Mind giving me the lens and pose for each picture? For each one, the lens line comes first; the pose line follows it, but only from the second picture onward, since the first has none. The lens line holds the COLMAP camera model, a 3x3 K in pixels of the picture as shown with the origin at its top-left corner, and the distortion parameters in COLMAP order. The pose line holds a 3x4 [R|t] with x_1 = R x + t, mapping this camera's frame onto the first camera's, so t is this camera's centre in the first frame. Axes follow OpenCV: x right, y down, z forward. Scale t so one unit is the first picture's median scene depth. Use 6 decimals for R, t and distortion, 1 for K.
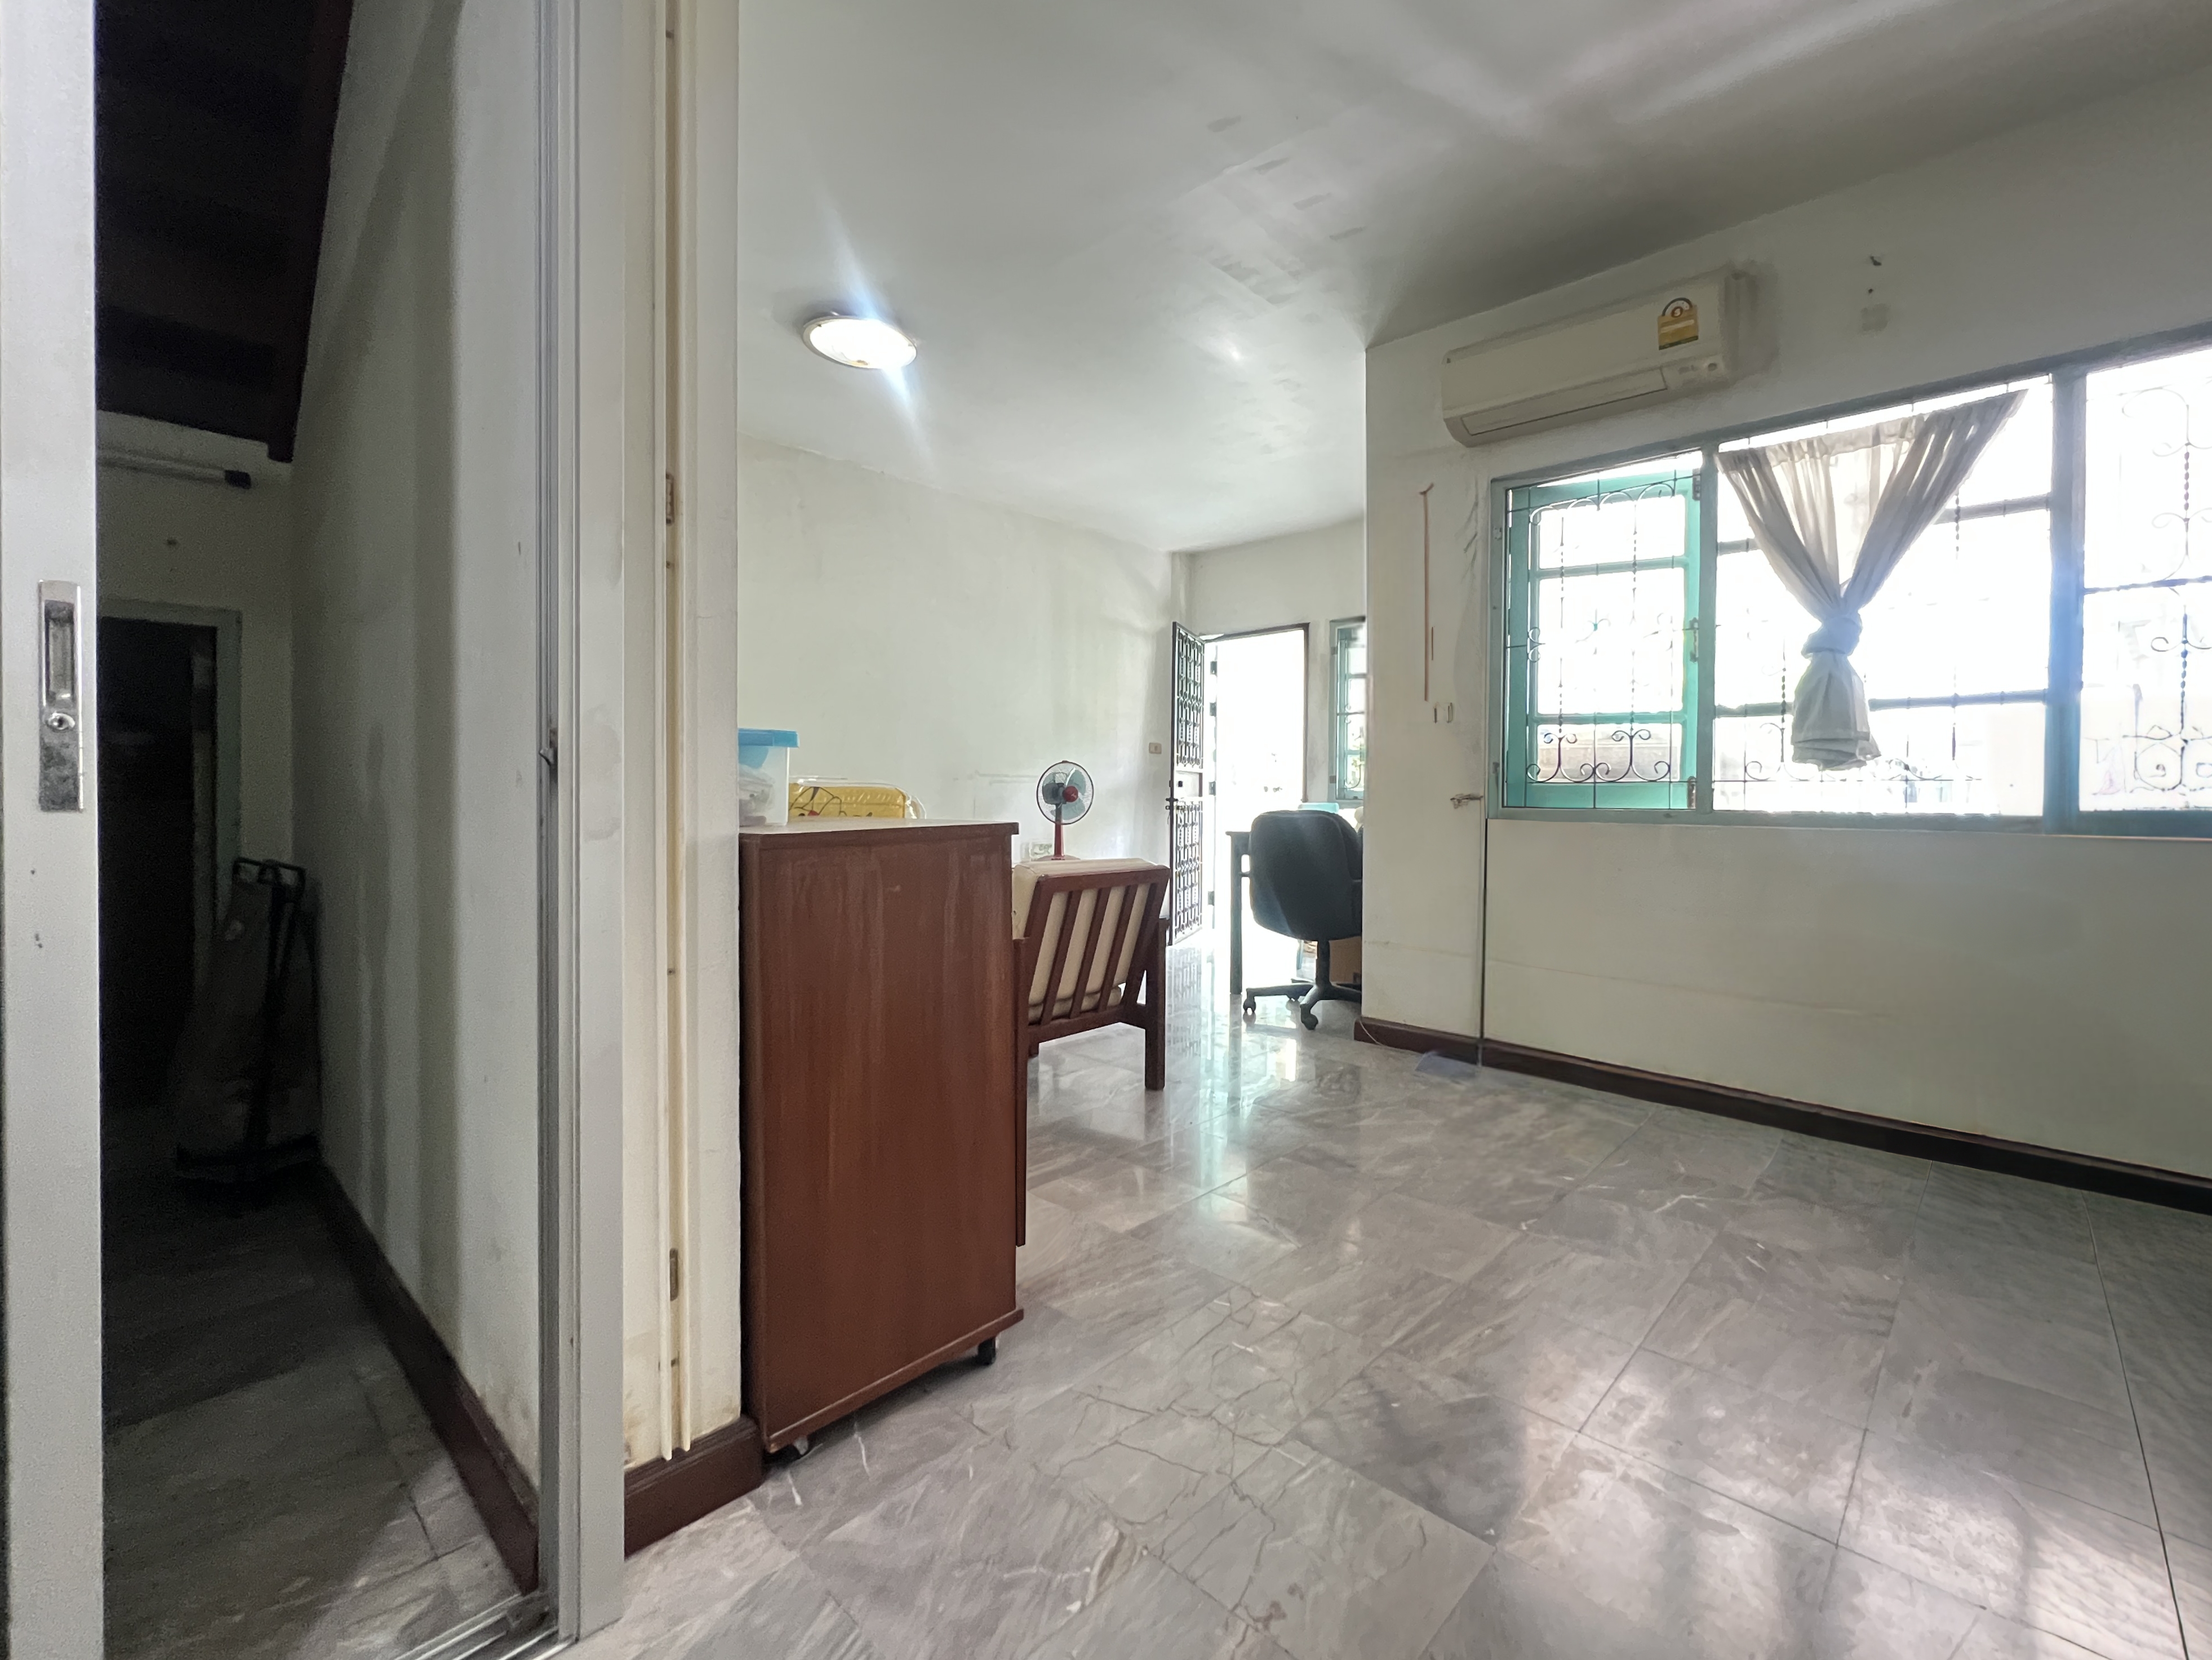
lens RADIAL K [[967.5, 0, 1101.5], [0, 967.5, 808.5], [0, 0, 1]] dist [-0.004543, 0.001353]
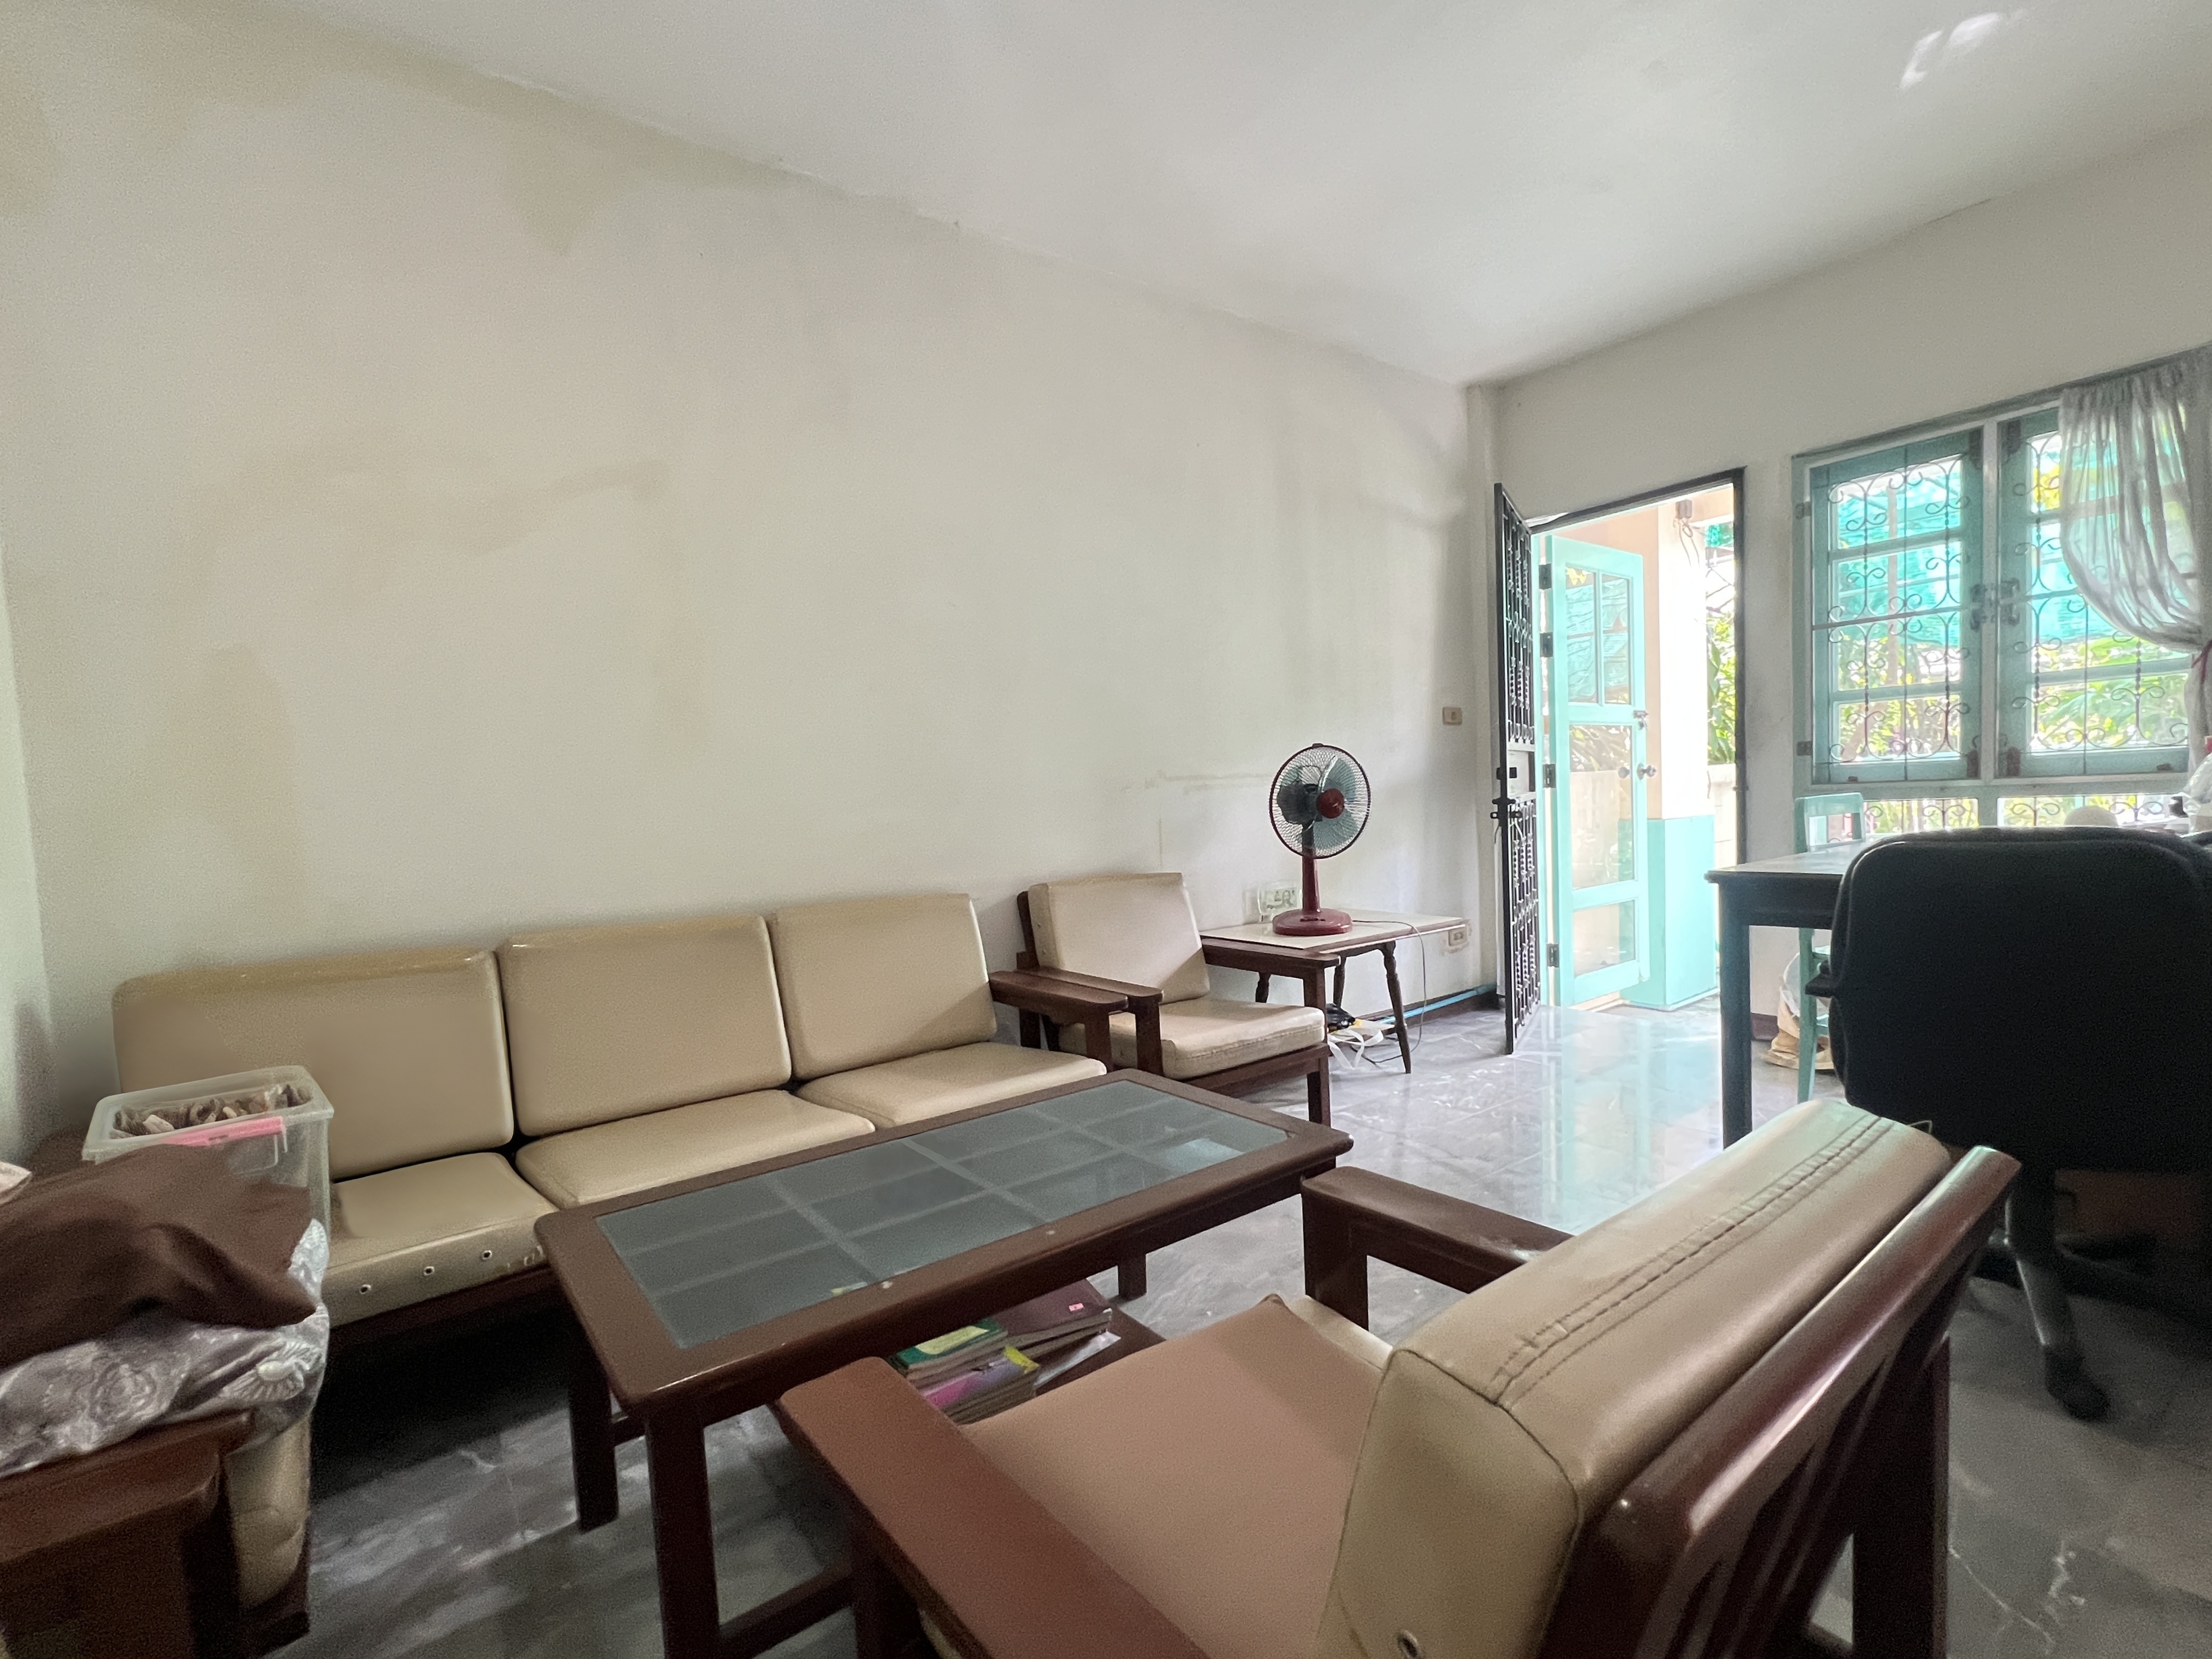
lens RADIAL K [[1015.4, 0, 1143.3], [0, 1015.4, 861.1], [0, 0, 1]] dist [-0.007875, 0.003141]
pose [[0.986256, -0.045541, -0.158822, -0.079221], [0.054020, 0.997313, 0.049482, -0.028088], [0.156141, -0.057381, 0.986067, 0.685889]]
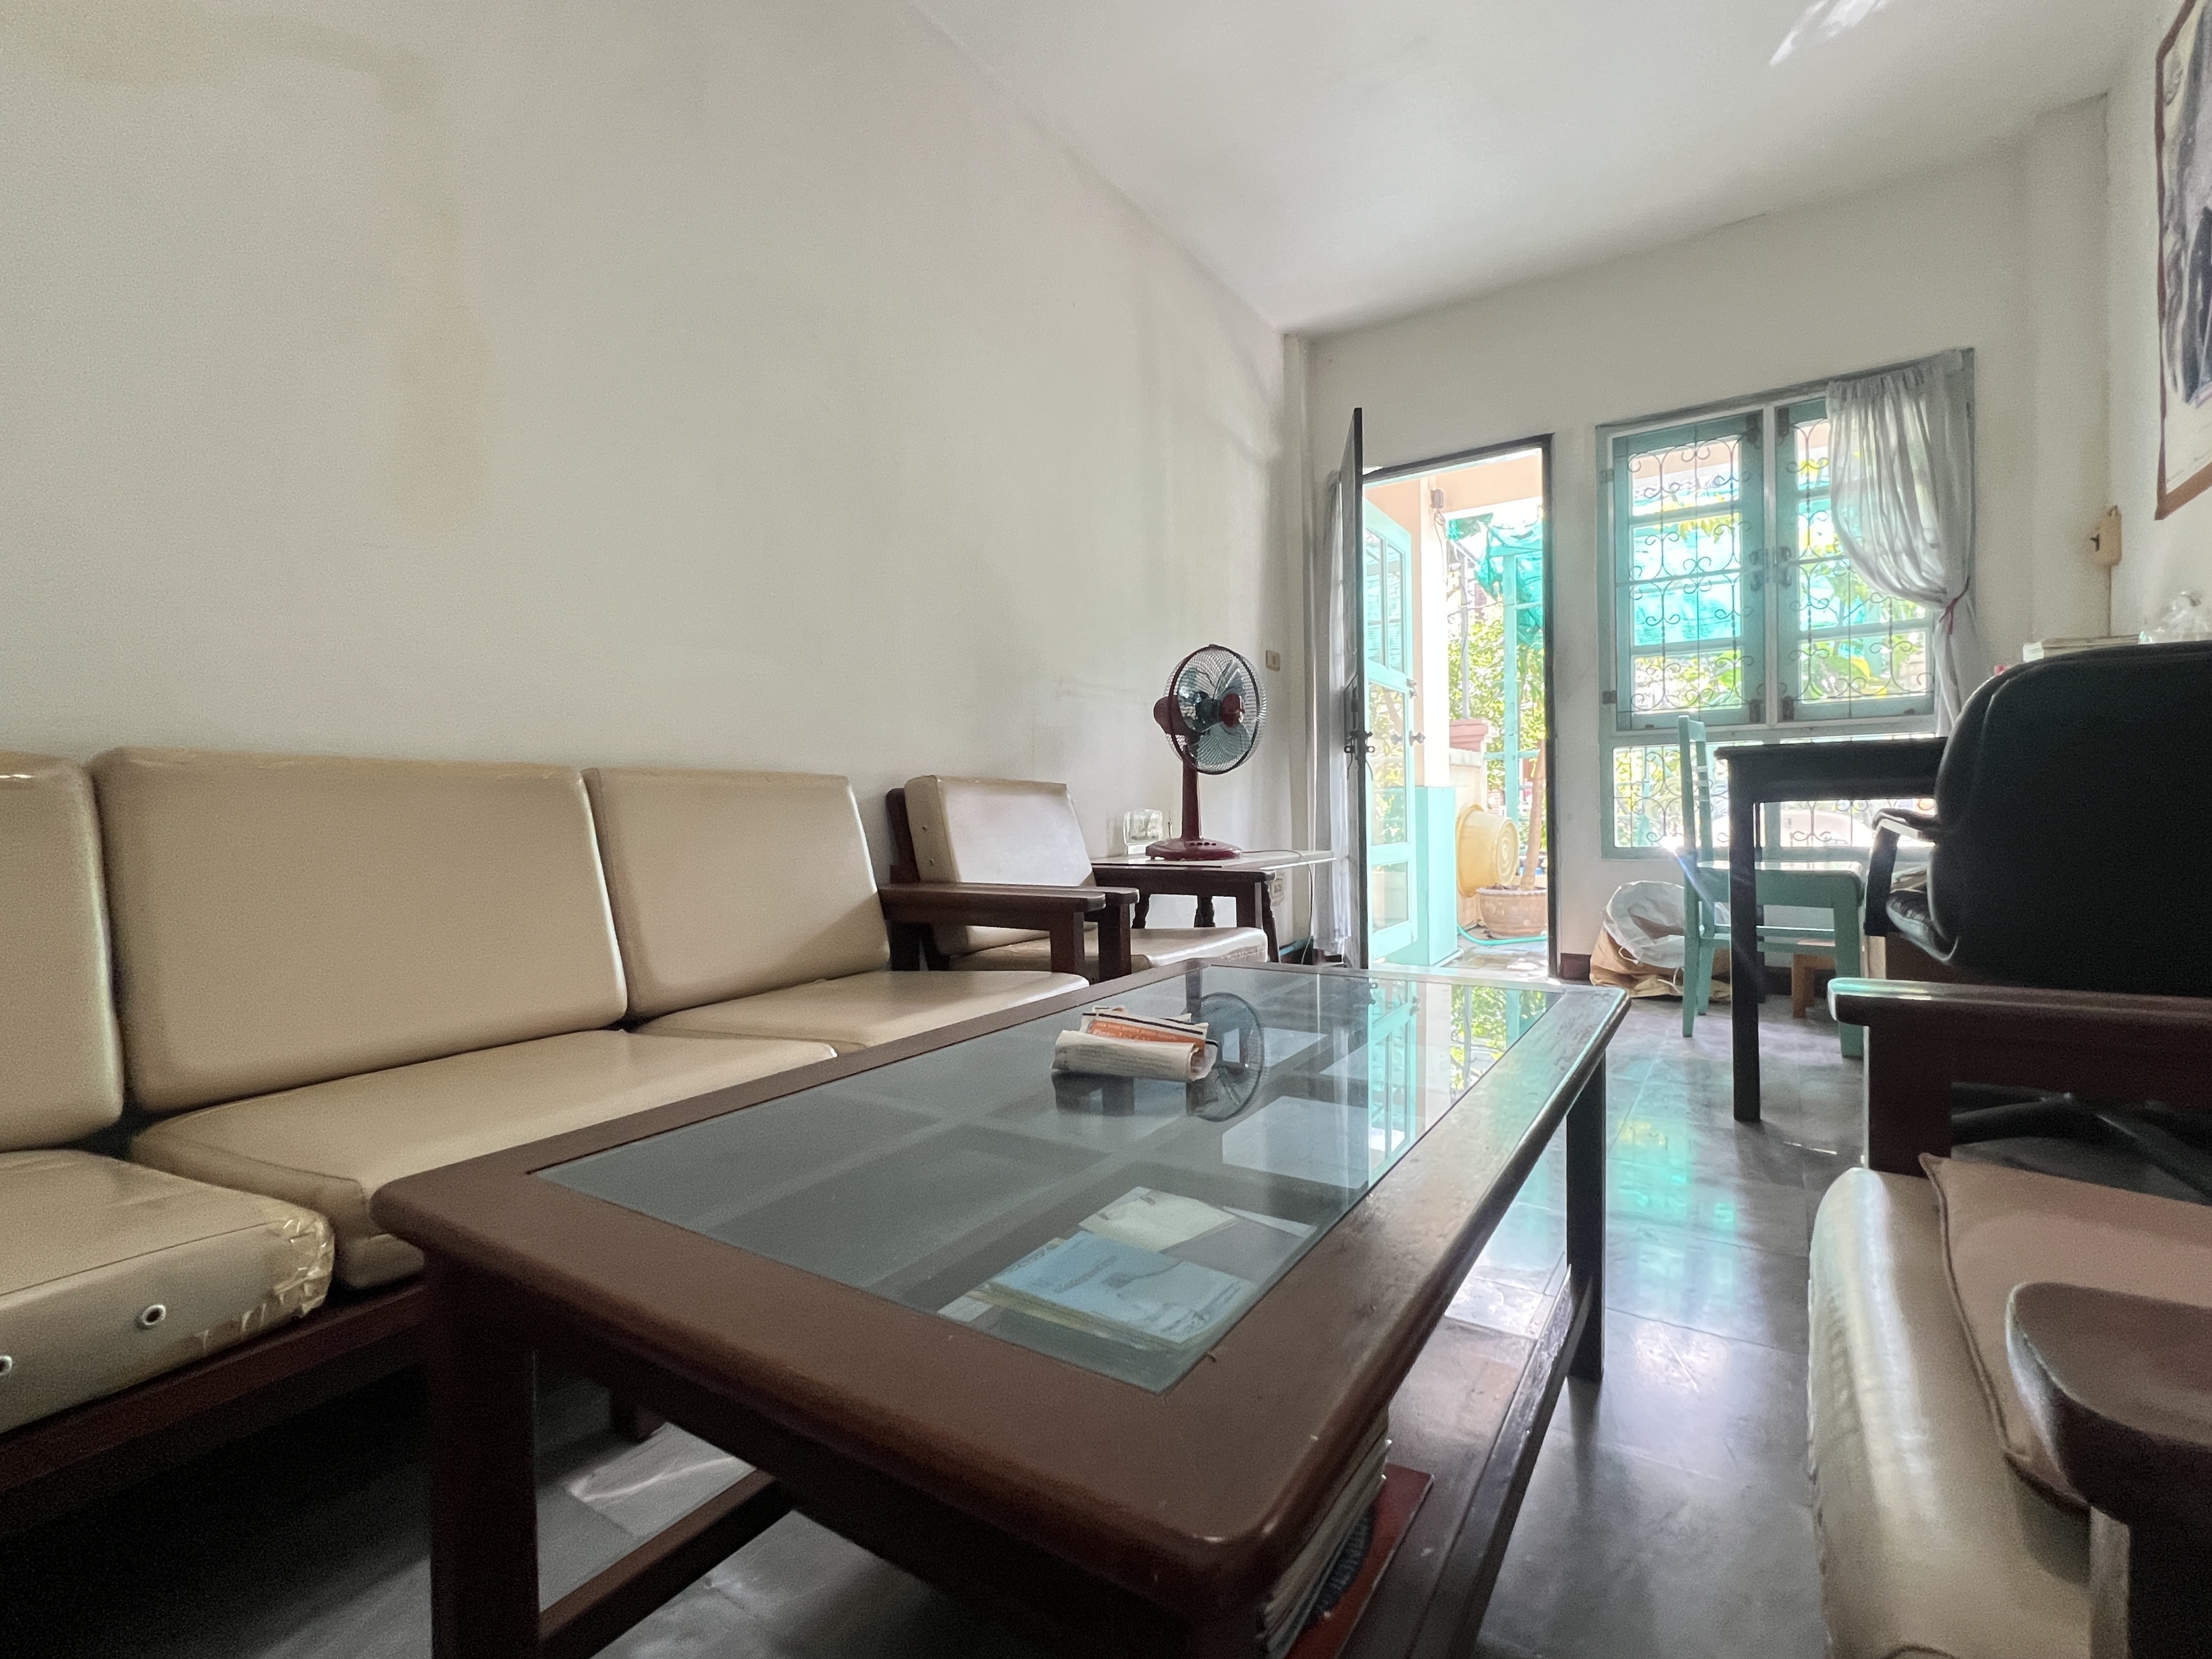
lens RADIAL K [[999.6, 0, 1119.1], [0, 999.6, 828.7], [0, 0, 1]] dist [-0.002676, -0.000874]
pose [[0.982717, -0.032029, 0.182323, -0.304967], [0.031461, 0.999487, 0.006008, 0.067039], [-0.182422, -0.000168, 0.983220, 0.852600]]
